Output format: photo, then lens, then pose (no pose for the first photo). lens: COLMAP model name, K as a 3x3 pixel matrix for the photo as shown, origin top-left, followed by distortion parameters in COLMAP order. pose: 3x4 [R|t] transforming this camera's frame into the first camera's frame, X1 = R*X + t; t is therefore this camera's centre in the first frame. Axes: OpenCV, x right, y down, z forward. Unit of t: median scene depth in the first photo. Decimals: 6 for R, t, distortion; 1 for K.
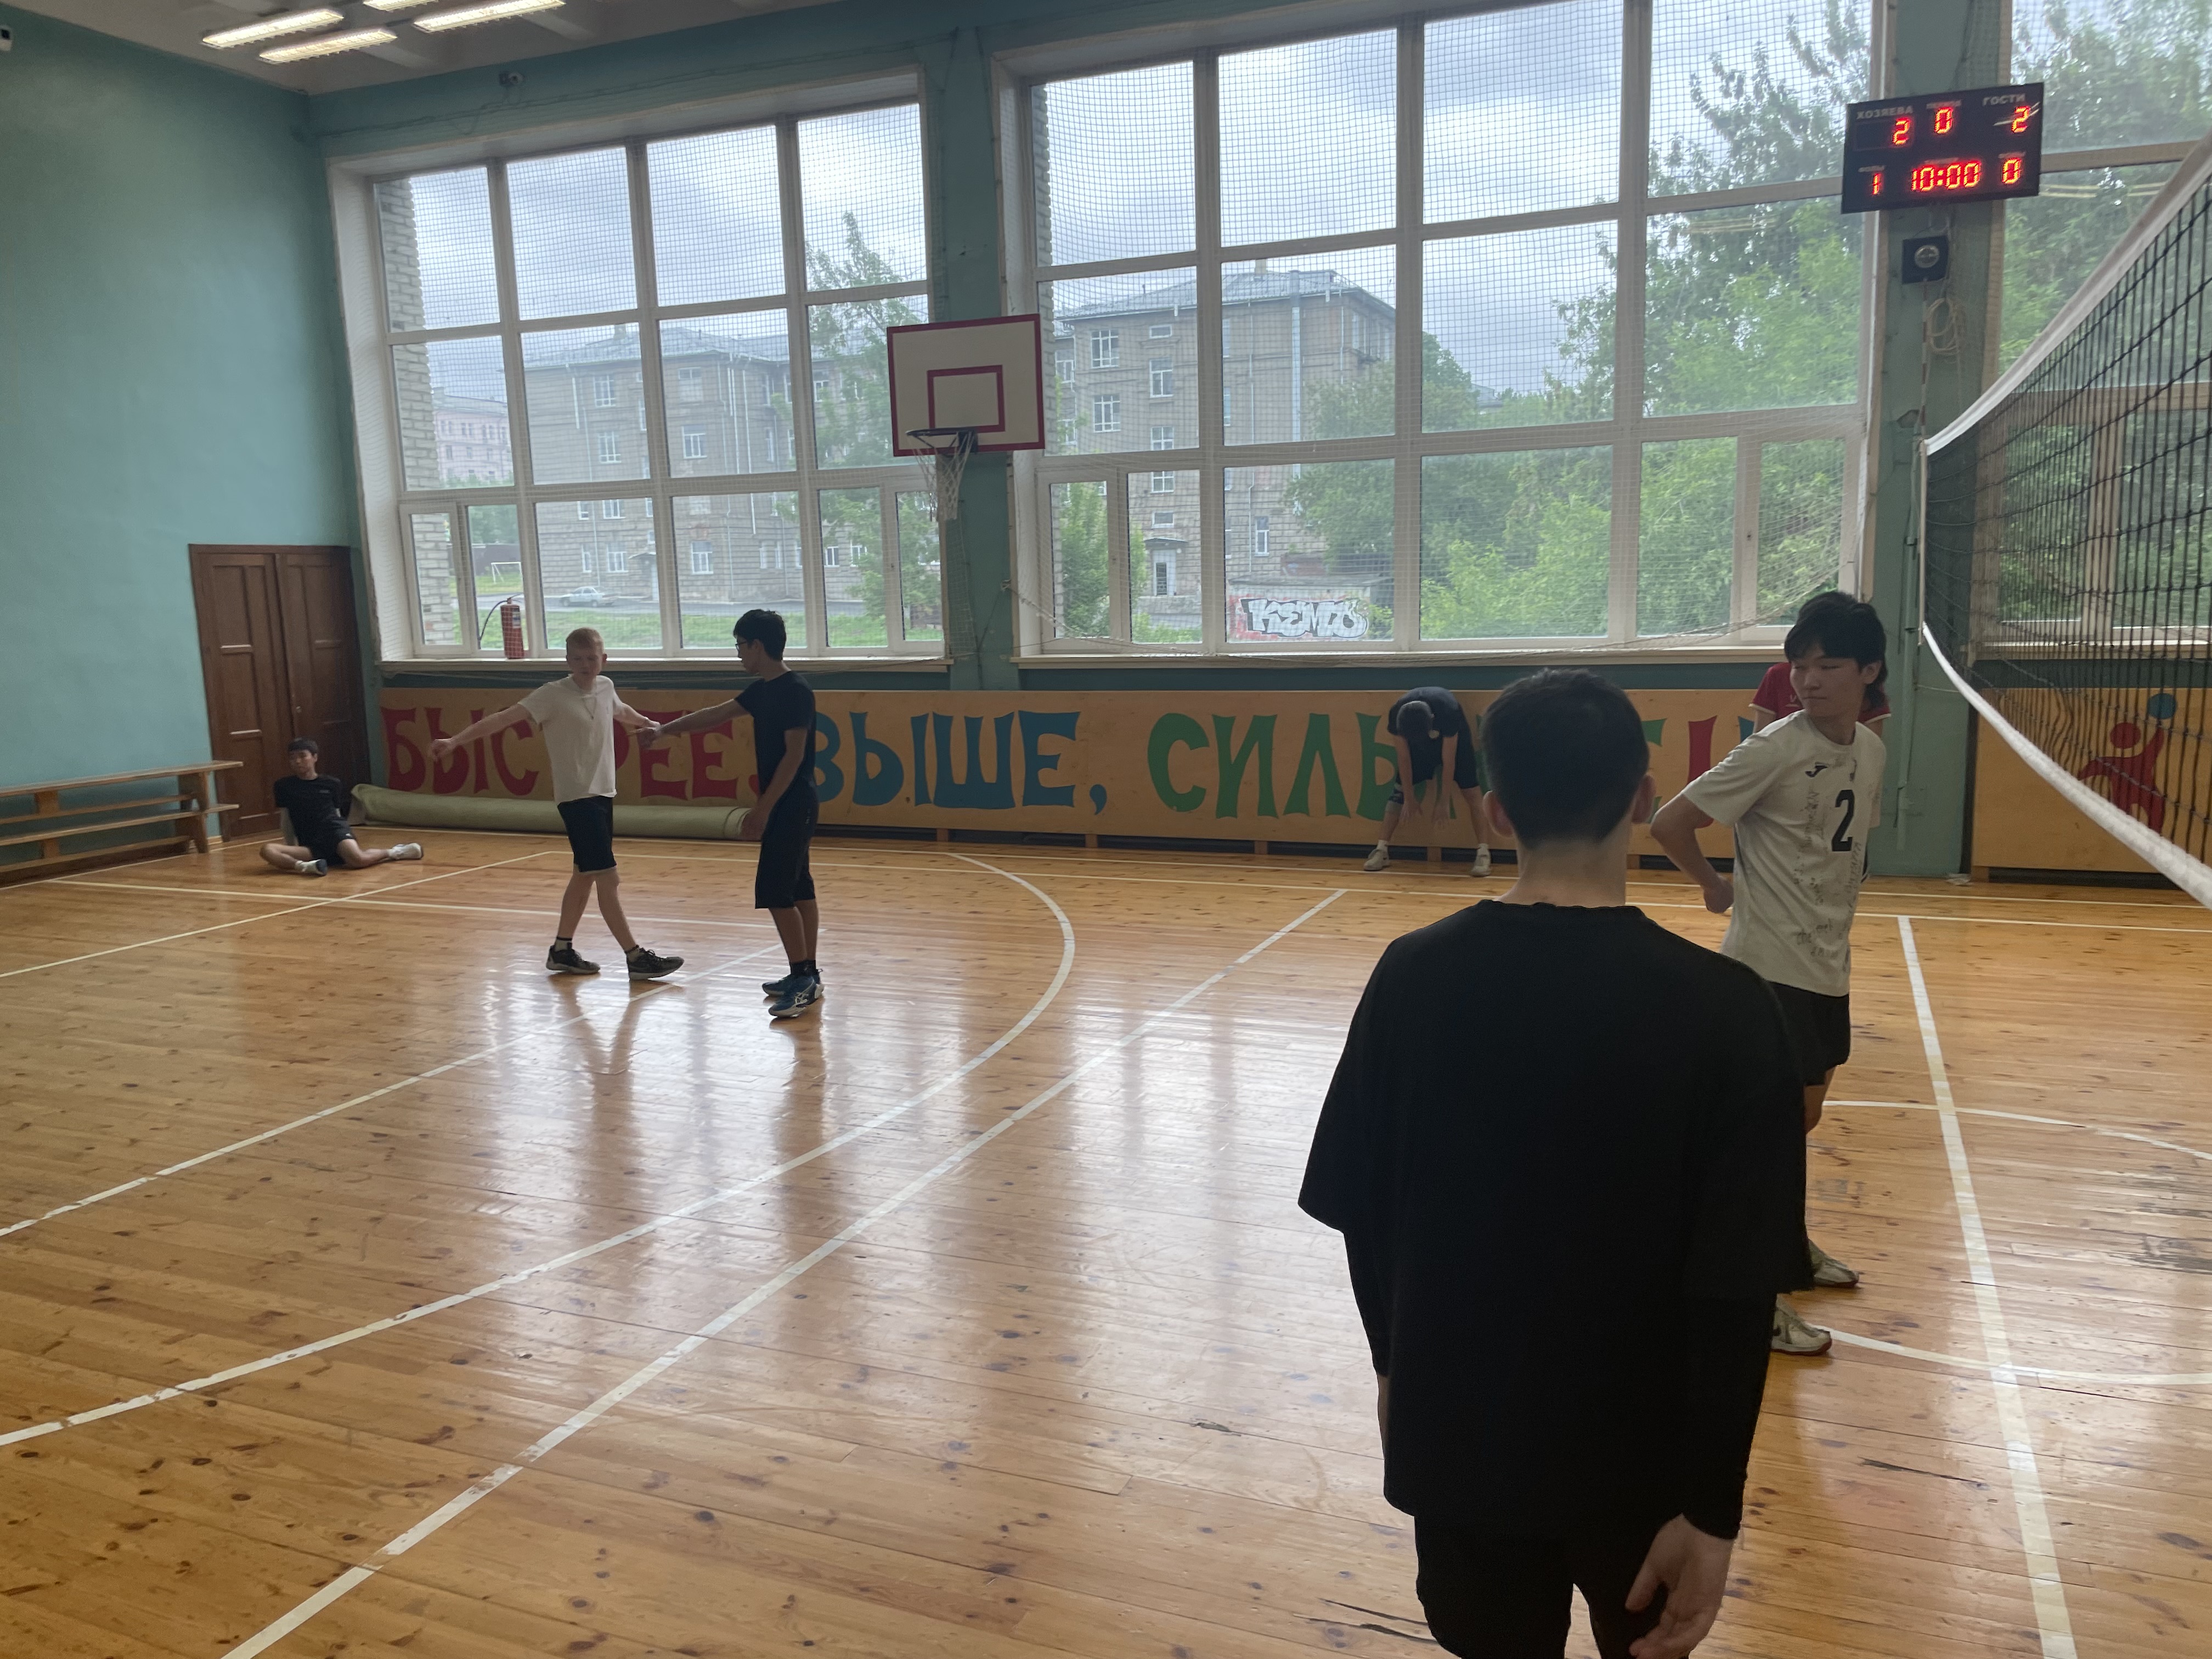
lens RADIAL K [[1635.1, 0, 1155.7], [0, 1635.1, 894.9], [0, 0, 1]] dist [0.083029, -0.124035]
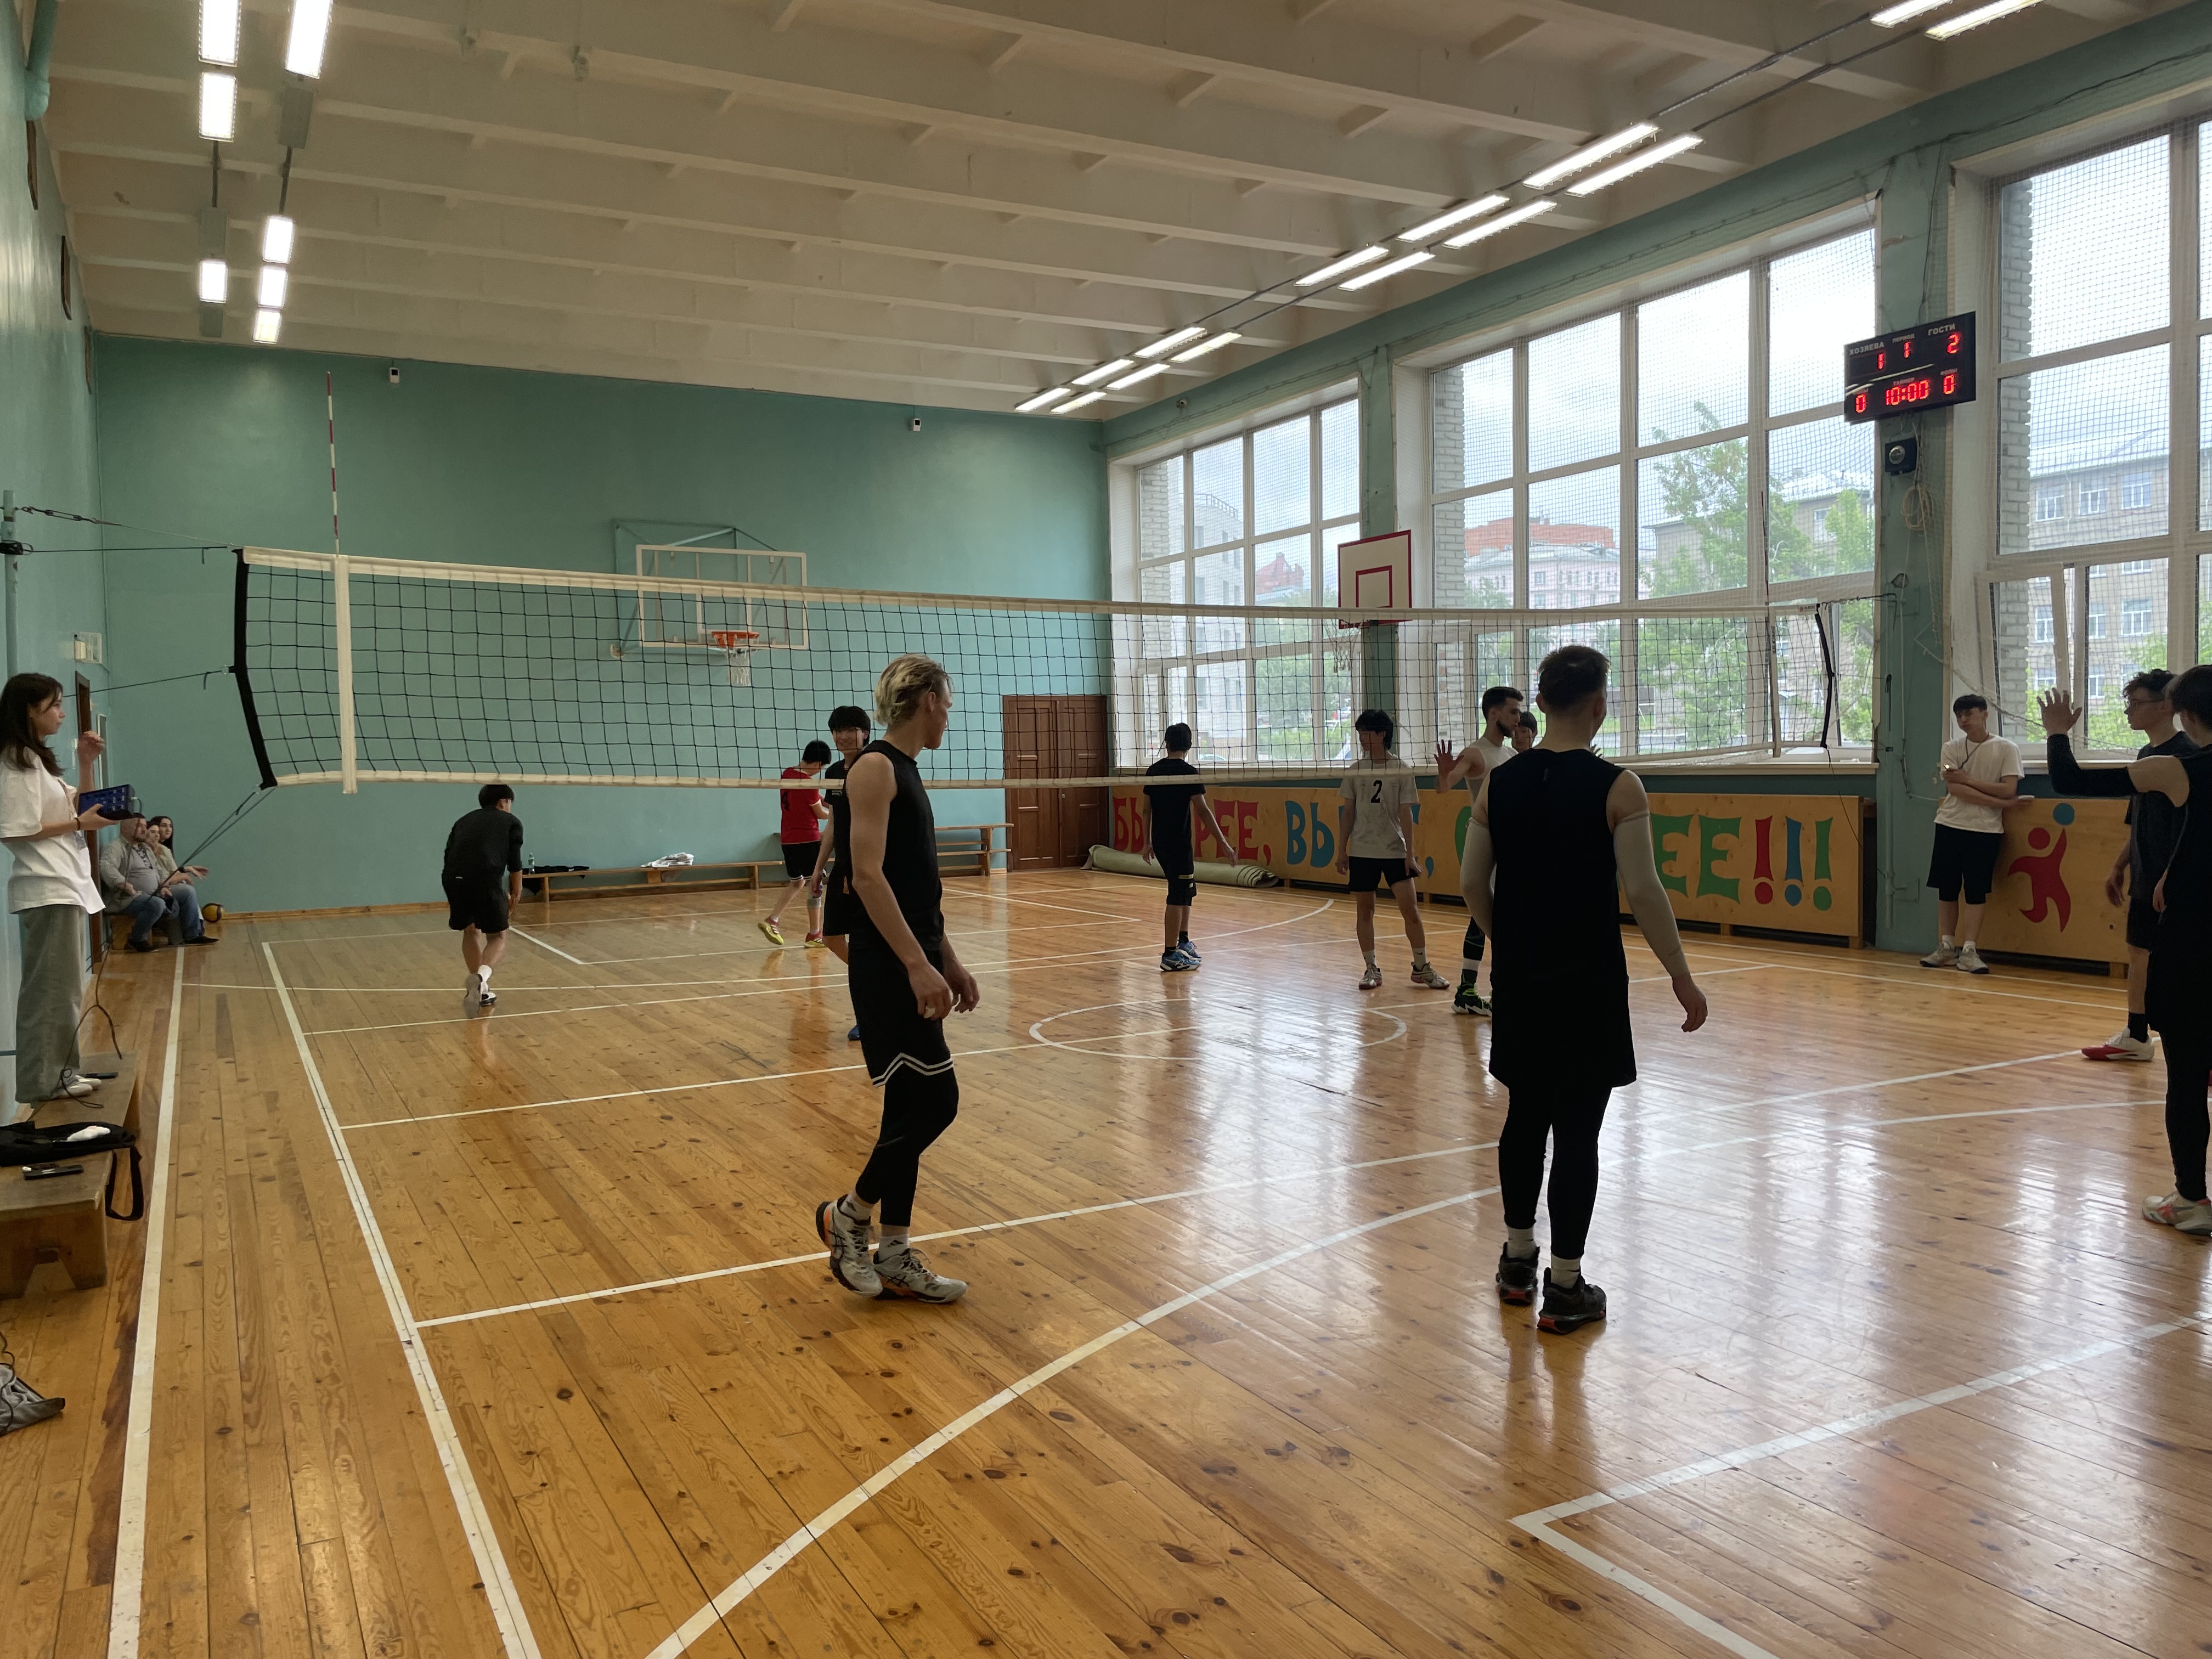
lens RADIAL K [[1674.0, 0, 1106.0], [0, 1674.0, 829.5], [0, 0, 1]] dist [0.108047, -0.140738]
pose [[0.769119, 0.031123, -0.638348, 0.569572], [-0.095479, 0.993200, -0.066614, 0.028690], [0.631934, 0.112183, 0.766860, -0.233807]]
